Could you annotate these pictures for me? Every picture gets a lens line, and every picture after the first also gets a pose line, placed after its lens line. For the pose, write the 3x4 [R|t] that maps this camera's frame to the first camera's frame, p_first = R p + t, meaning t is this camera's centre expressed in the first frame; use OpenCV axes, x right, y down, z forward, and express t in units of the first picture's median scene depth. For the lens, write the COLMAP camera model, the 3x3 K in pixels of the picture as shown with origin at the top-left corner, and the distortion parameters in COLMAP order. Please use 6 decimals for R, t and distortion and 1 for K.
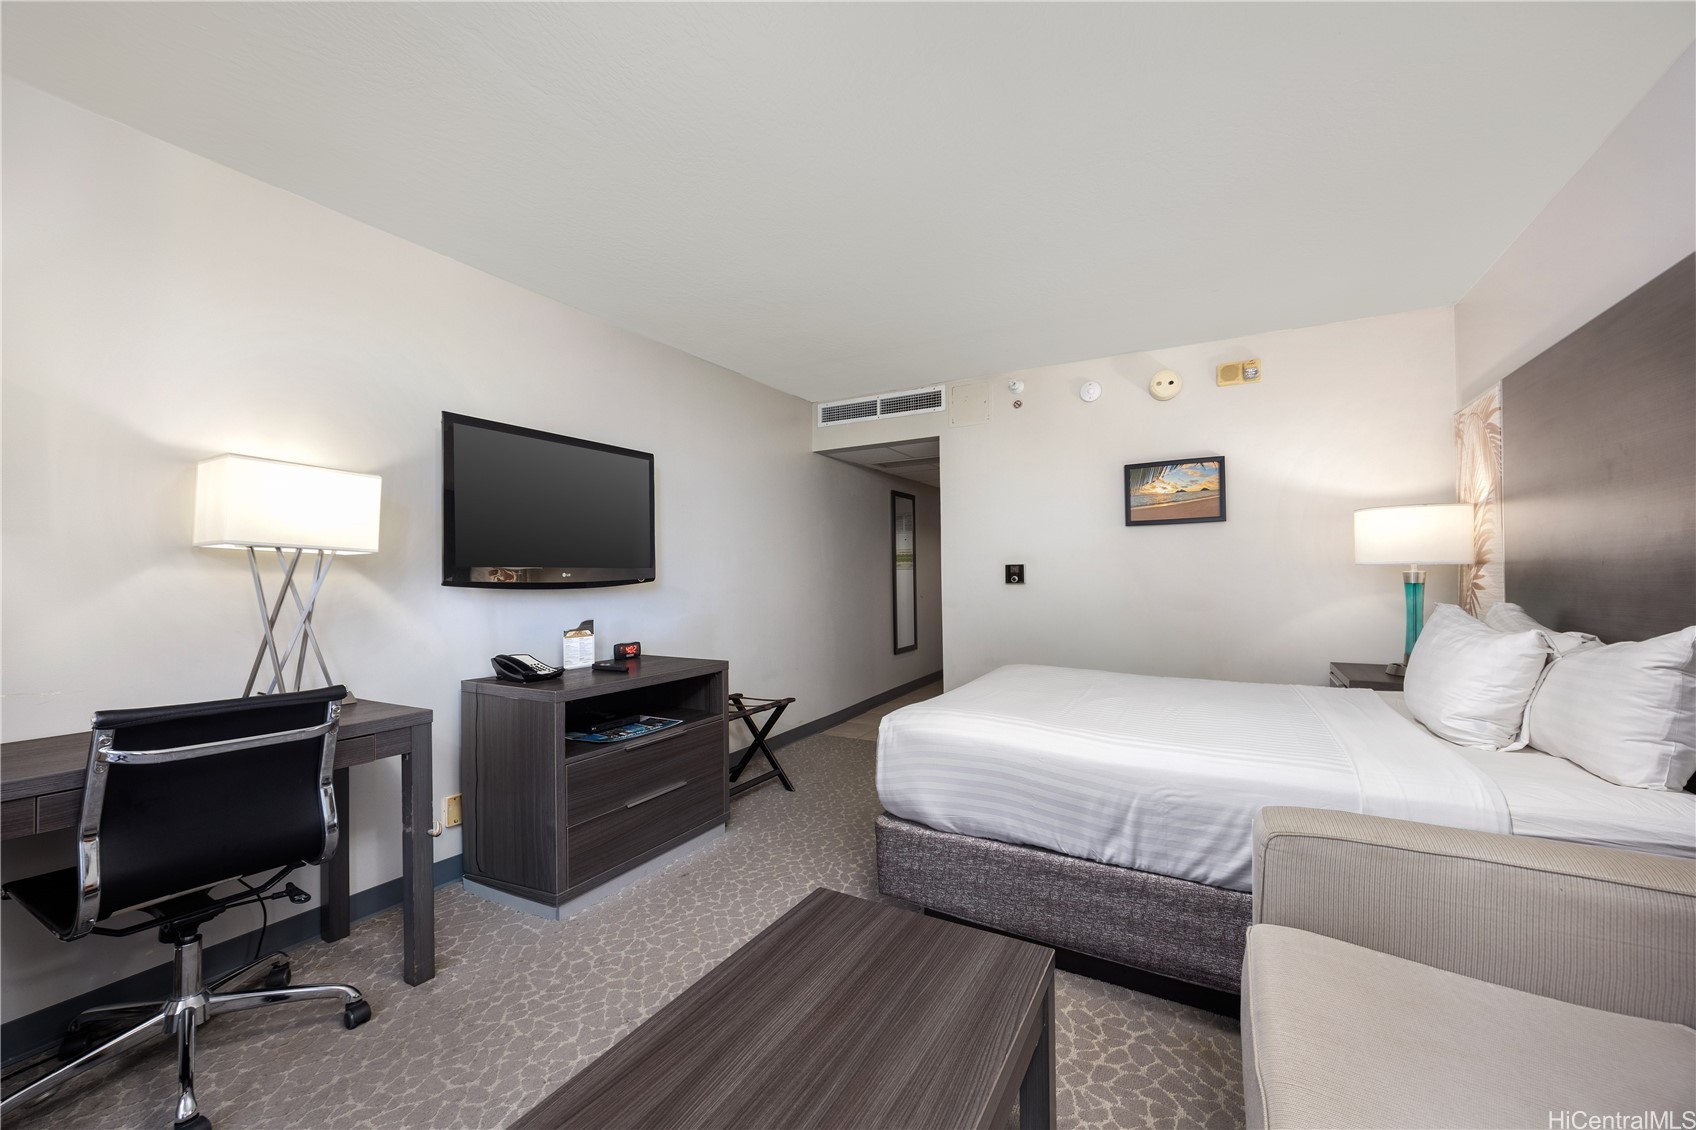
lens RADIAL K [[666.7, 0, 845.8], [0, 666.7, 566.0], [0, 0, 1]] dist [-0.000056, 0.000040]
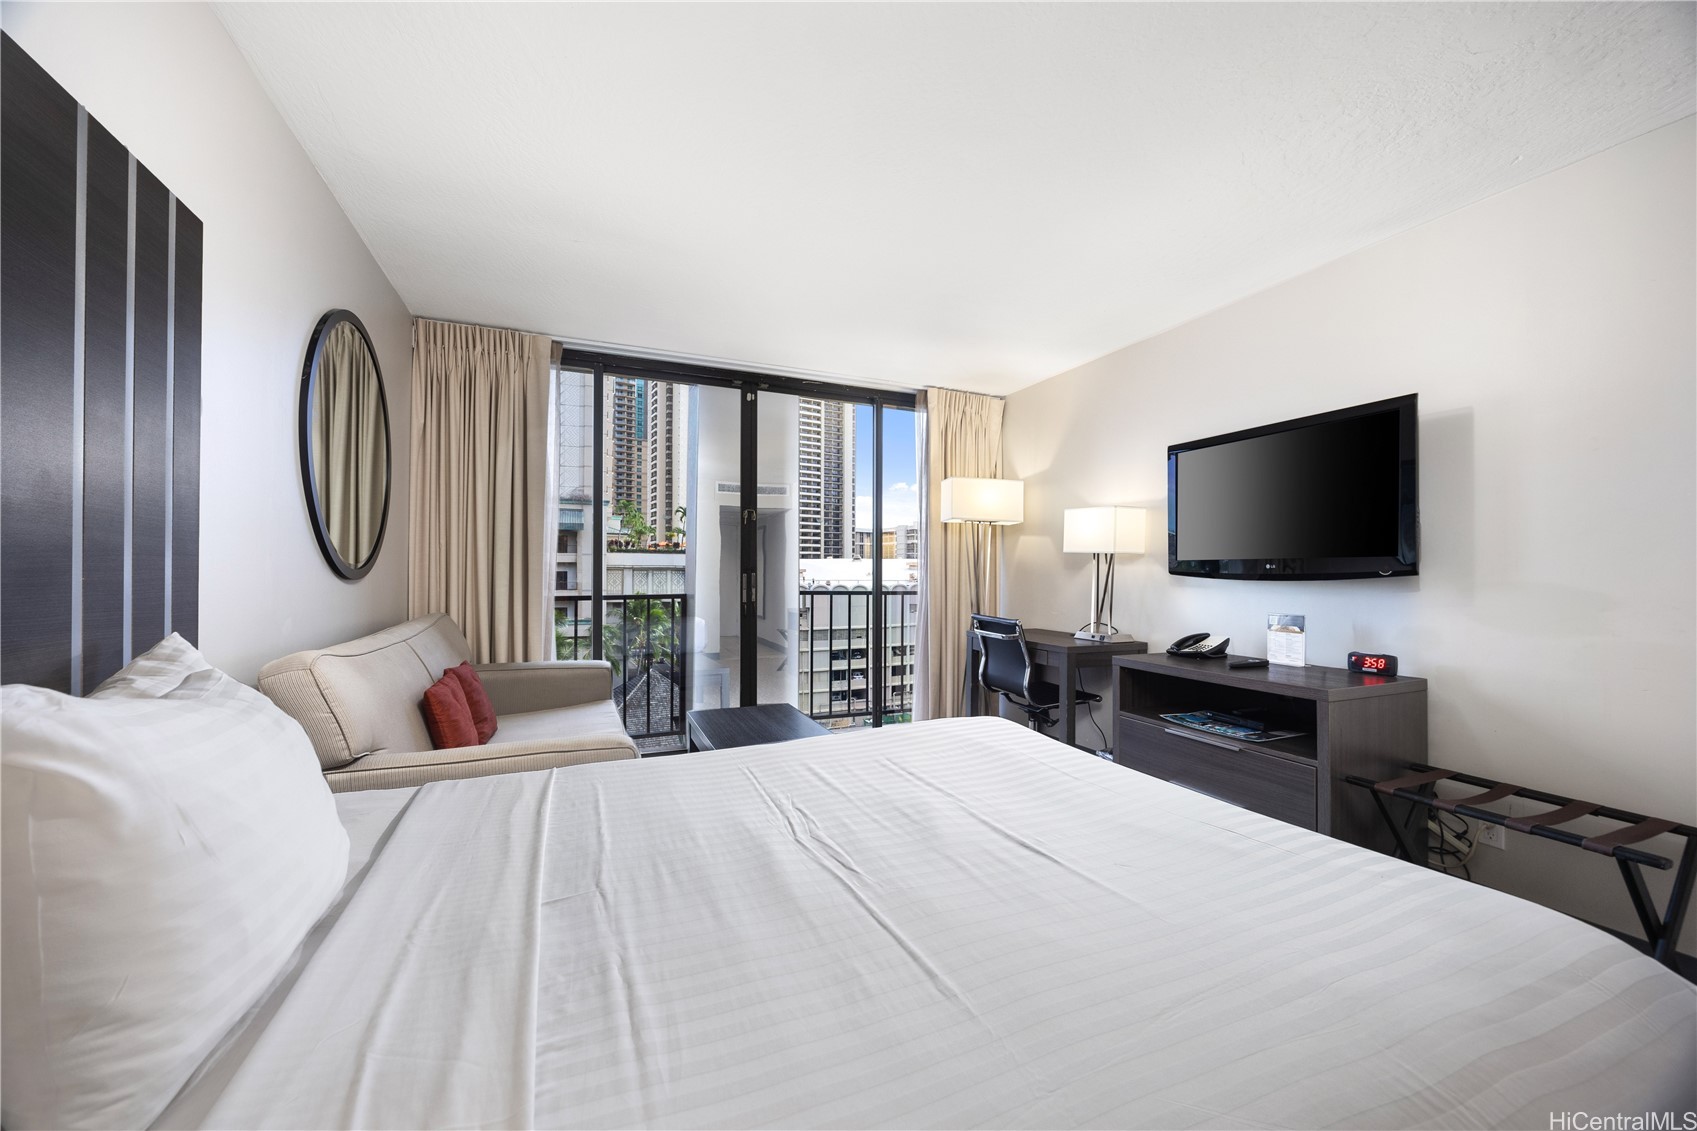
lens RADIAL K [[632.7, 0, 839.1], [0, 632.7, 574.7], [0, 0, 1]] dist [-0.000935, 0.000083]
pose [[-0.613940, 0.001270, -0.789351, 0.685102], [0.009943, 0.999932, -0.006124, 0.024306], [0.789290, -0.011609, -0.613911, 1.045807]]
